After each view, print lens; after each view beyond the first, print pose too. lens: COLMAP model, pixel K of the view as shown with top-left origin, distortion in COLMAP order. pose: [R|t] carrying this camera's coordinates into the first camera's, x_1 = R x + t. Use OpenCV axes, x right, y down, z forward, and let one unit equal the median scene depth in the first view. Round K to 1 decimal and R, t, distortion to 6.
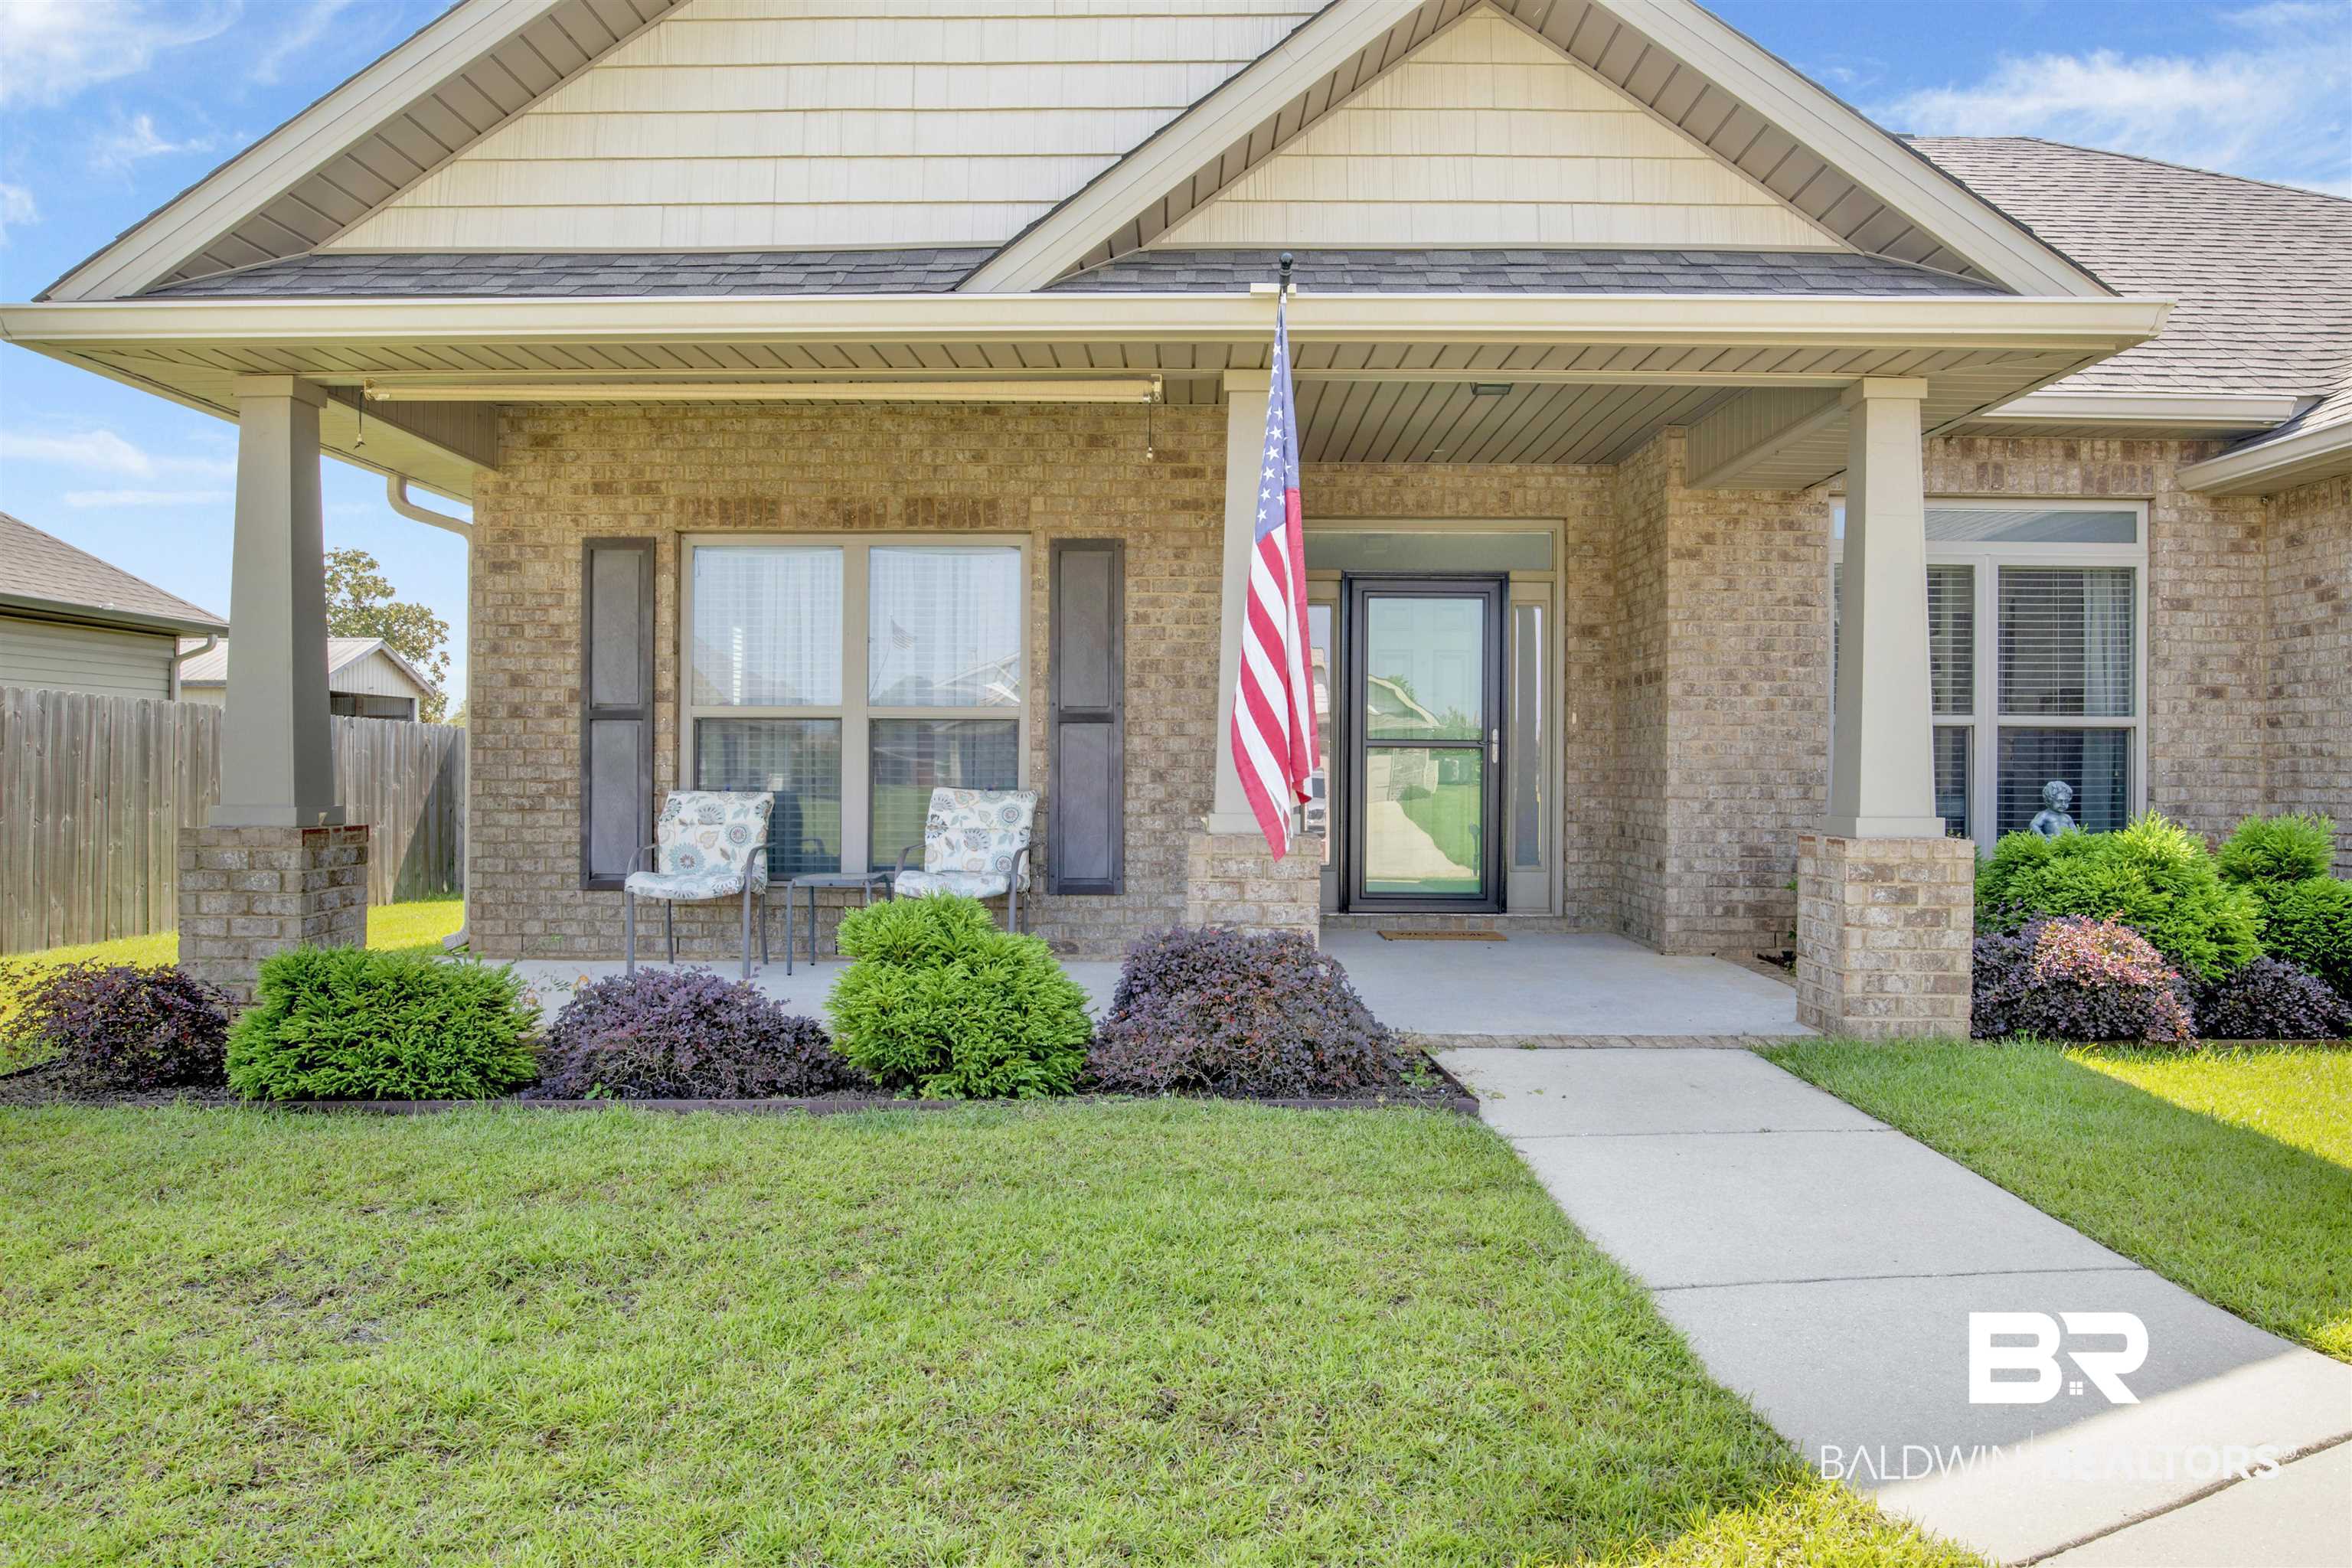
lens RADIAL K [[1604.2, 0, 1191.2], [0, 1604.2, 781.5], [0, 0, 1]] dist [-0.061341, 0.026599]
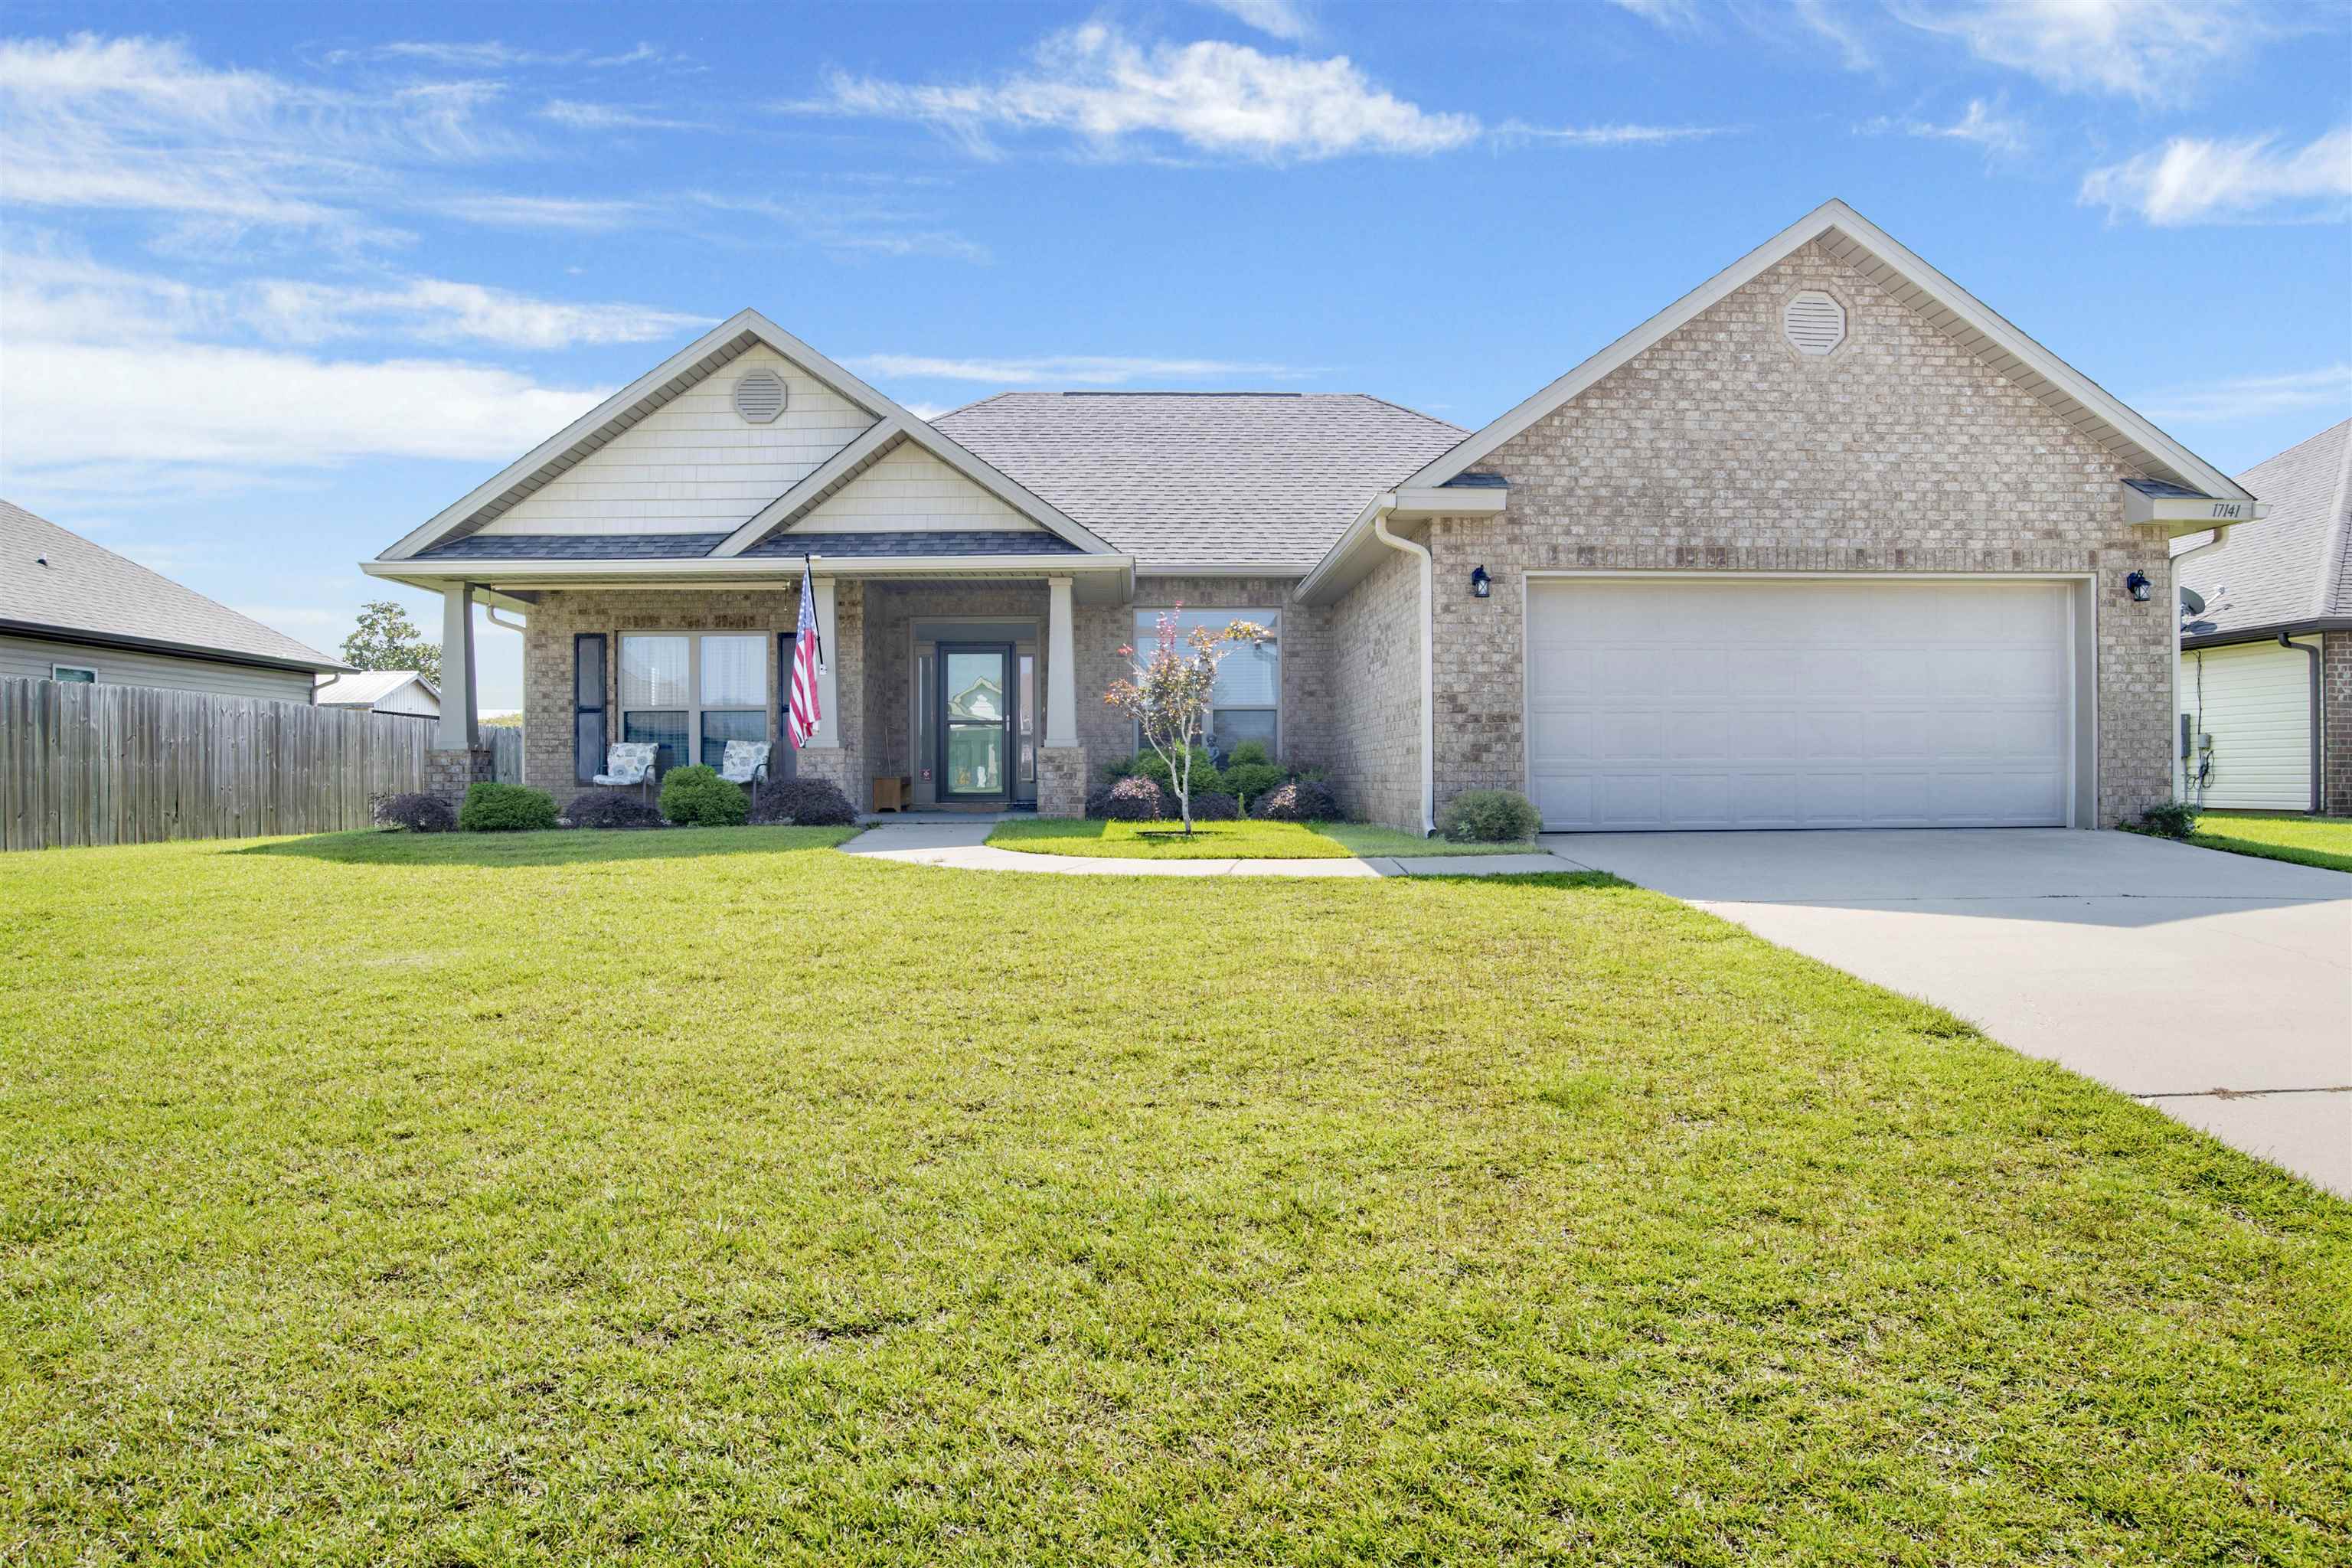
lens RADIAL K [[1464.1, 0, 1176.0], [0, 1464.1, 784.0], [0, 0, 1]] dist [-0.039117, 0.000774]
pose [[0.999494, -0.010569, 0.029992, 0.422816], [0.010742, 0.999926, -0.005628, 0.085589], [-0.029931, 0.005947, 0.999534, -1.128657]]
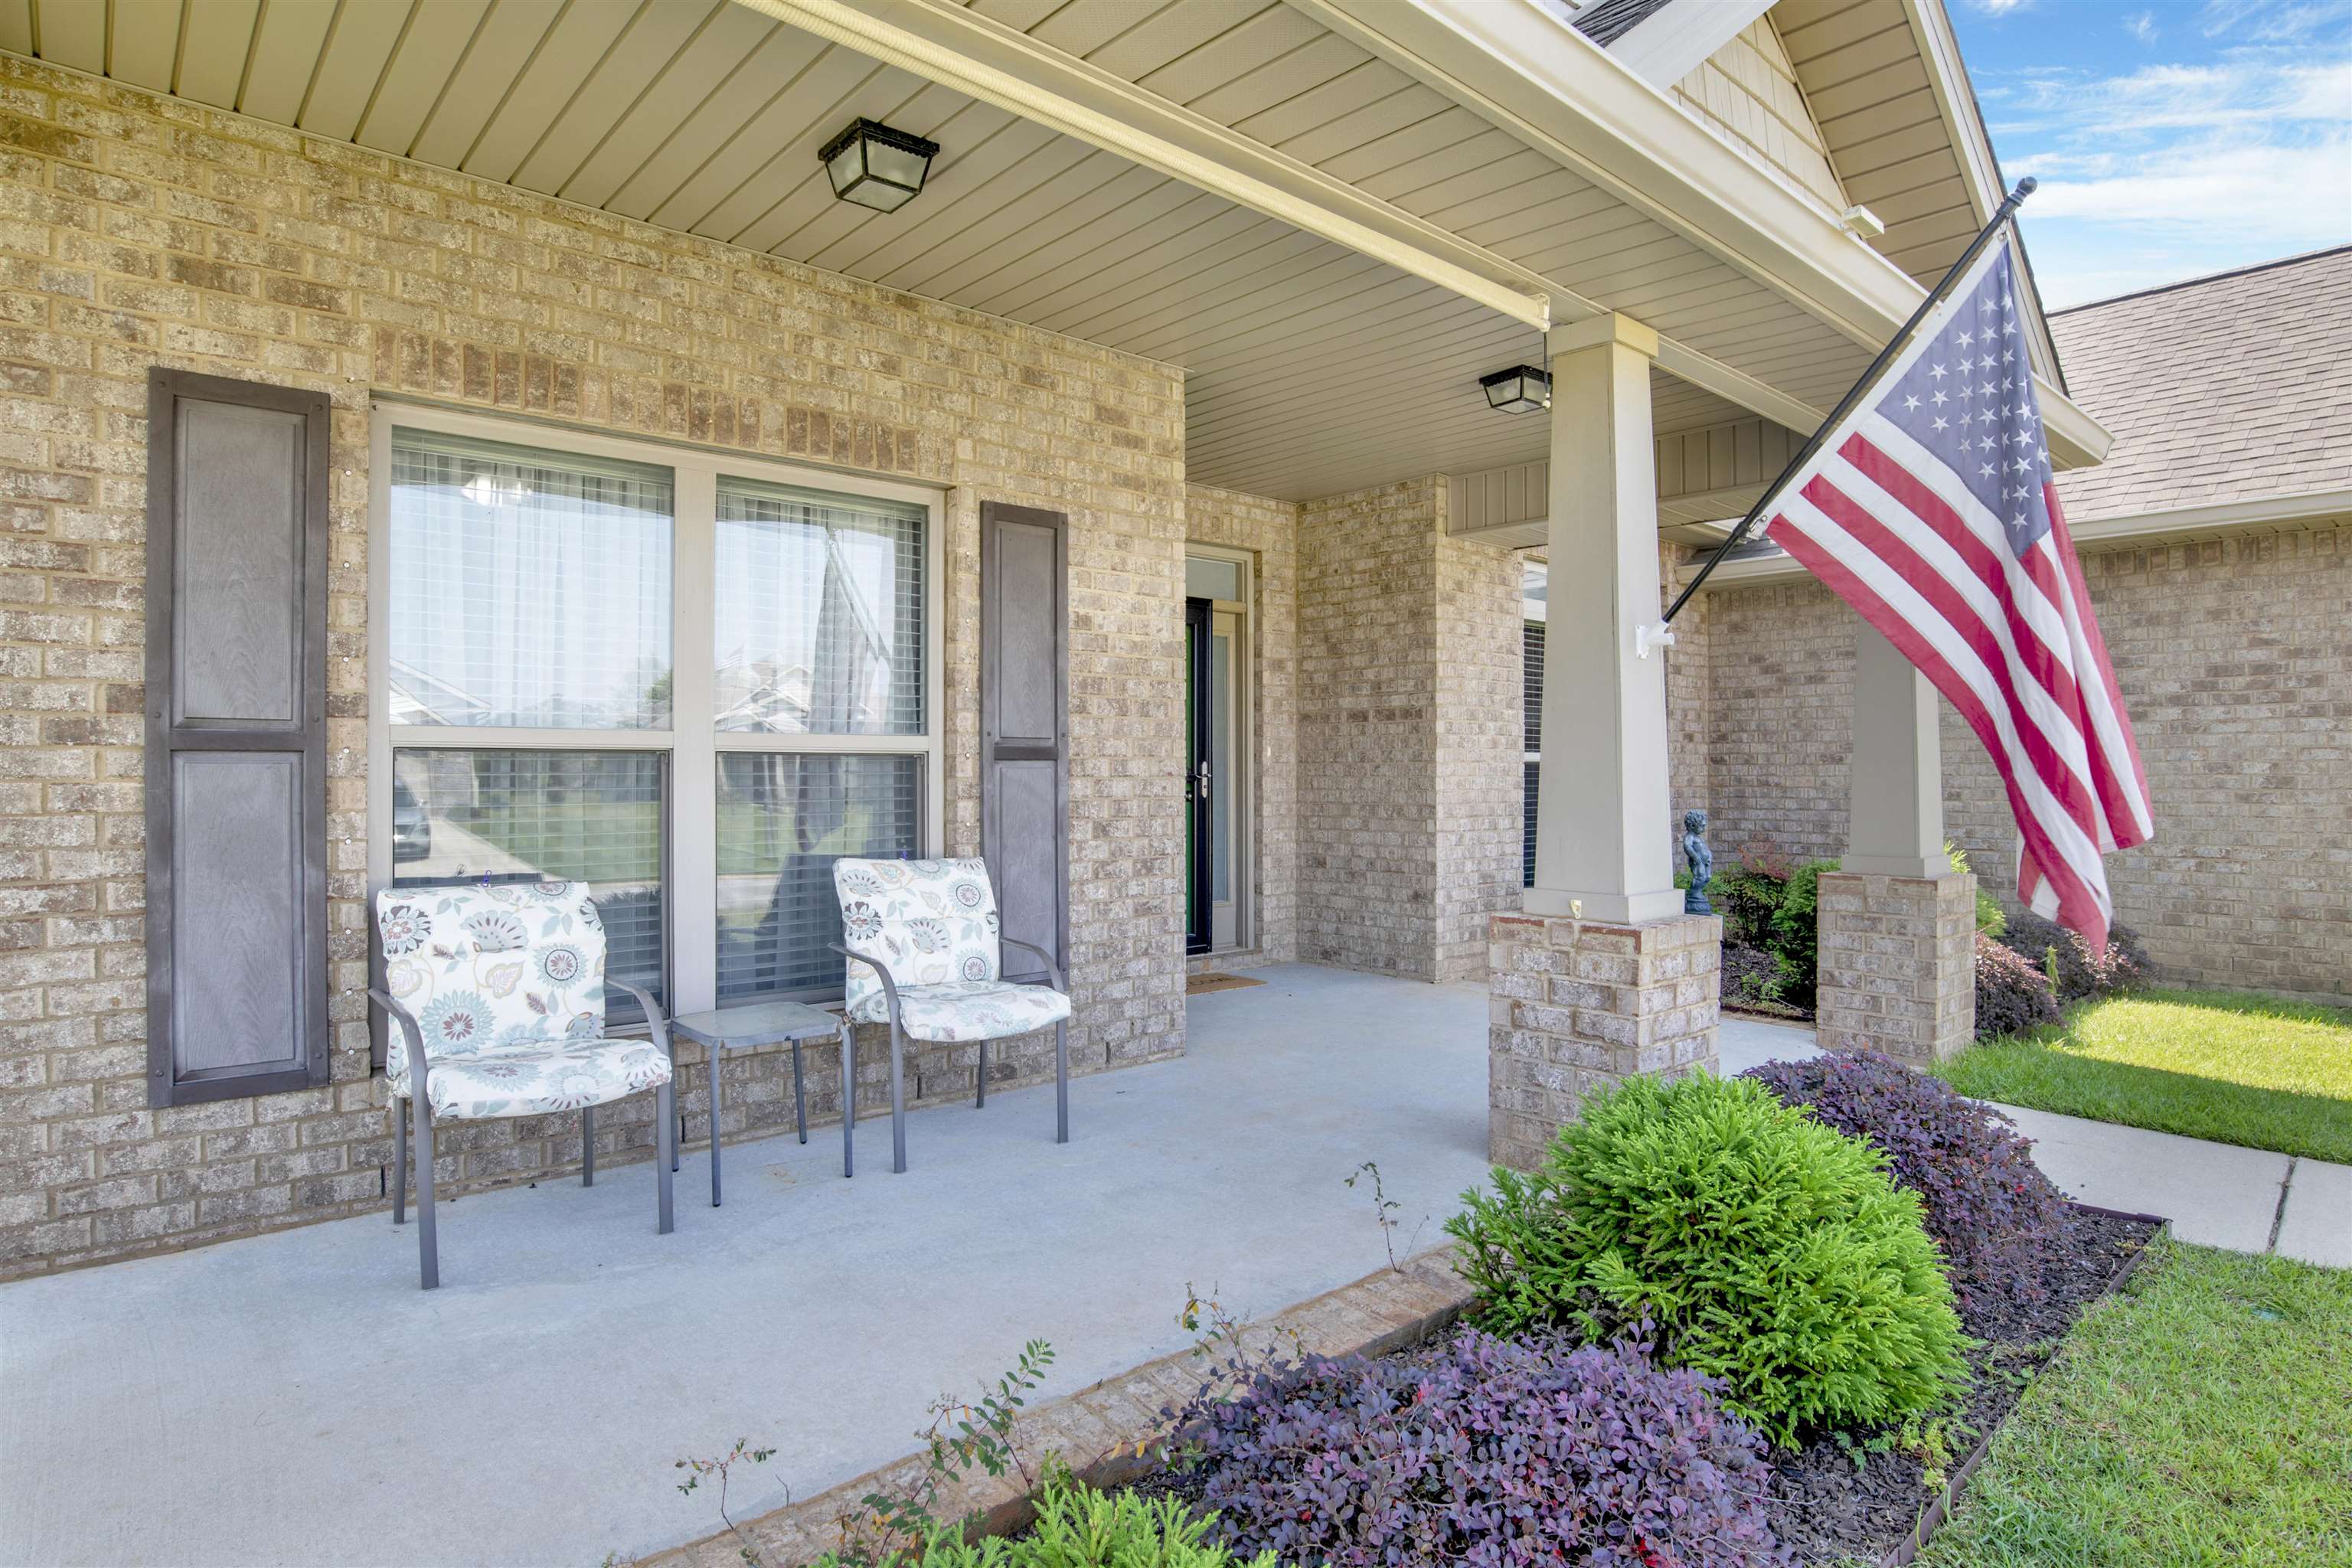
lens RADIAL K [[1298.2, 0, 1232.2], [0, 1298.2, 784.0], [0, 0, 1]] dist [-0.080276, 0.027796]
pose [[0.725438, -0.009724, 0.688219, -0.401485], [0.009822, 0.999945, 0.003776, -0.027006], [-0.688218, 0.004021, 0.725493, 0.508306]]
